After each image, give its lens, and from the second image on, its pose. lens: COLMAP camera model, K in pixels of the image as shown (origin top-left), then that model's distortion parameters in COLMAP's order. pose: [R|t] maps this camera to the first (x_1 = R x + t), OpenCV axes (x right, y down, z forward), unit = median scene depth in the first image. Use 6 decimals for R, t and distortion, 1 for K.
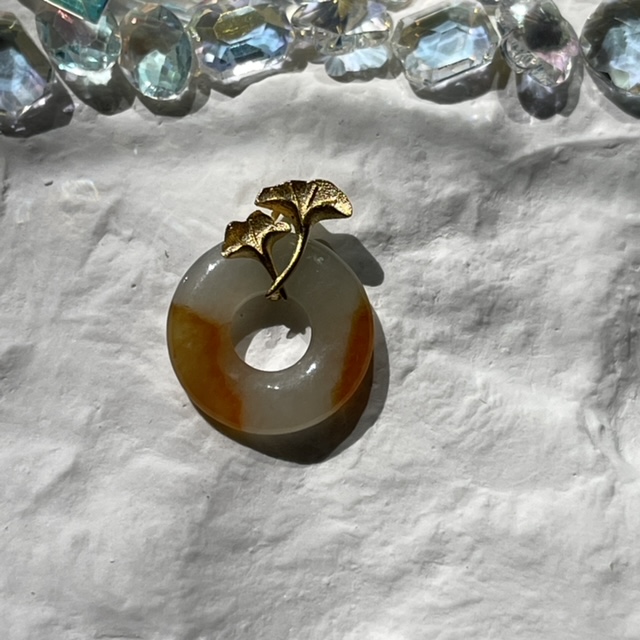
lens RADIAL K [[2013.6, 0, 320.9], [0, 2013.6, 308.0], [0, 0, 1]] dist [0.129555, 0.000000]
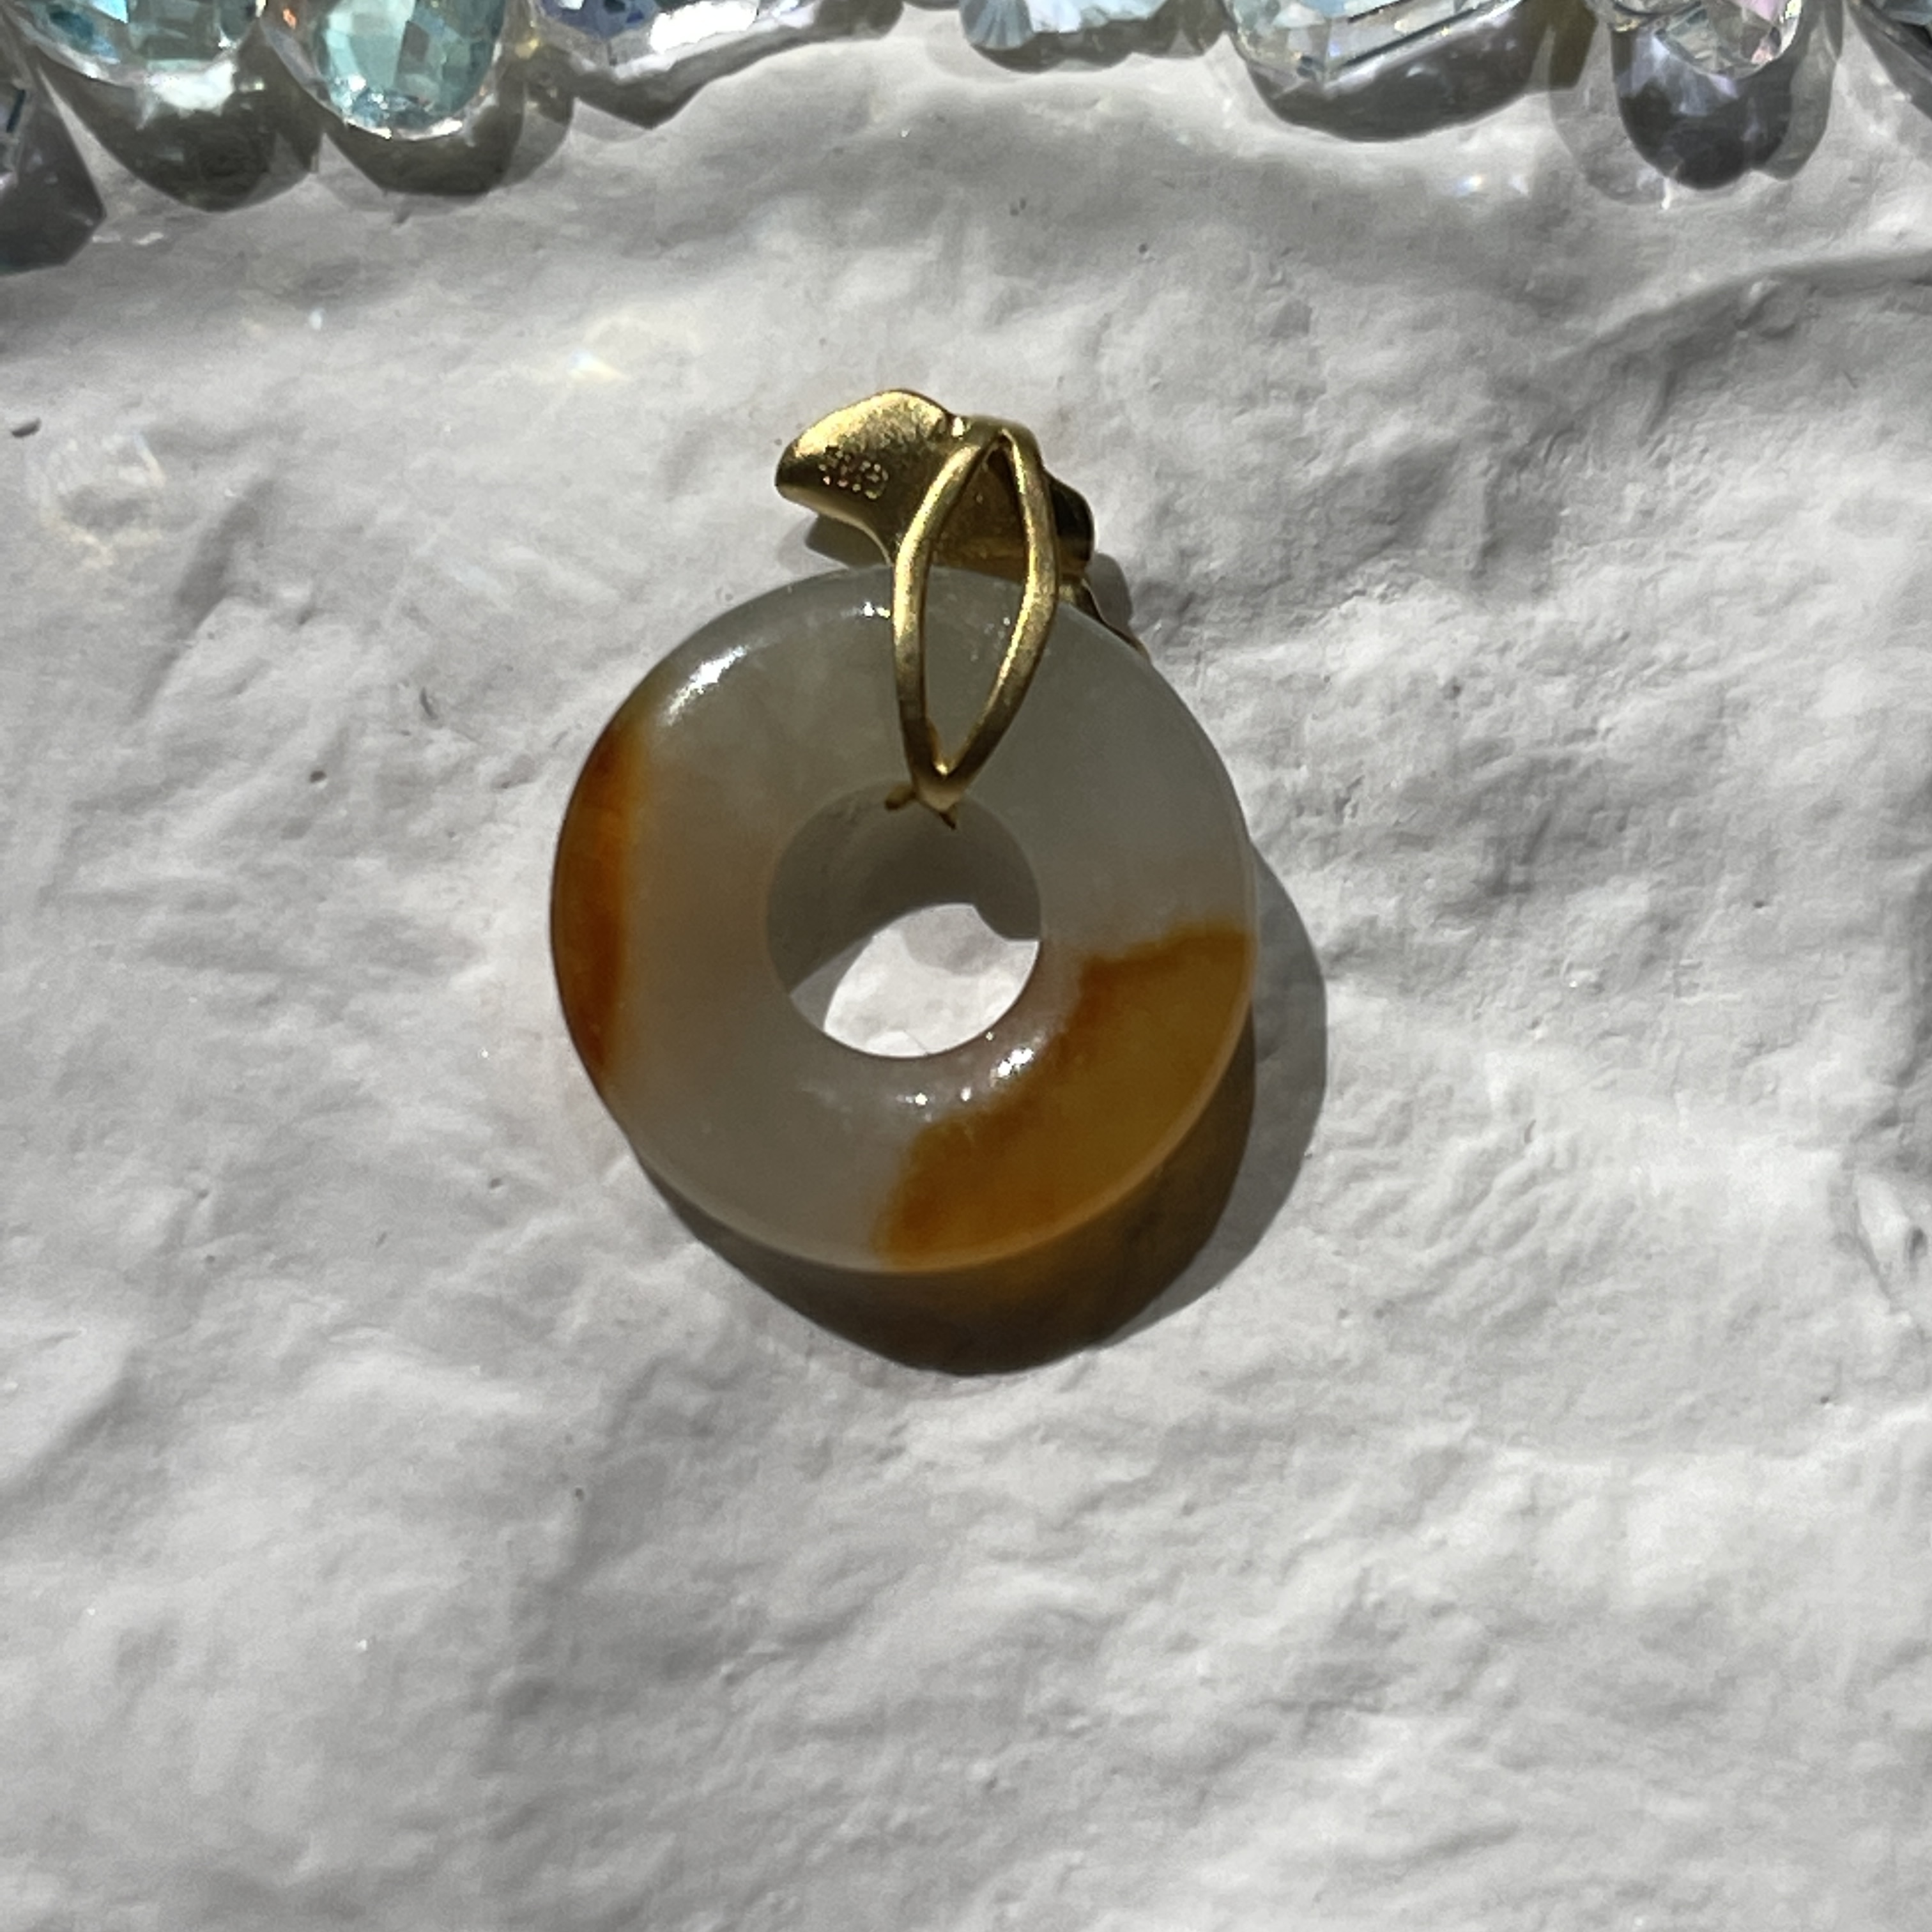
lens RADIAL K [[6078.7, 0, 974.3], [0, 6078.7, 972.4], [0, 0, 1]] dist [0.129555, 0.000000]
pose [[0.999913, -0.012147, -0.005051, 0.006934], [0.012309, 0.999362, 0.033523, -0.010980], [0.004641, -0.033583, 0.999425, 0.113080]]
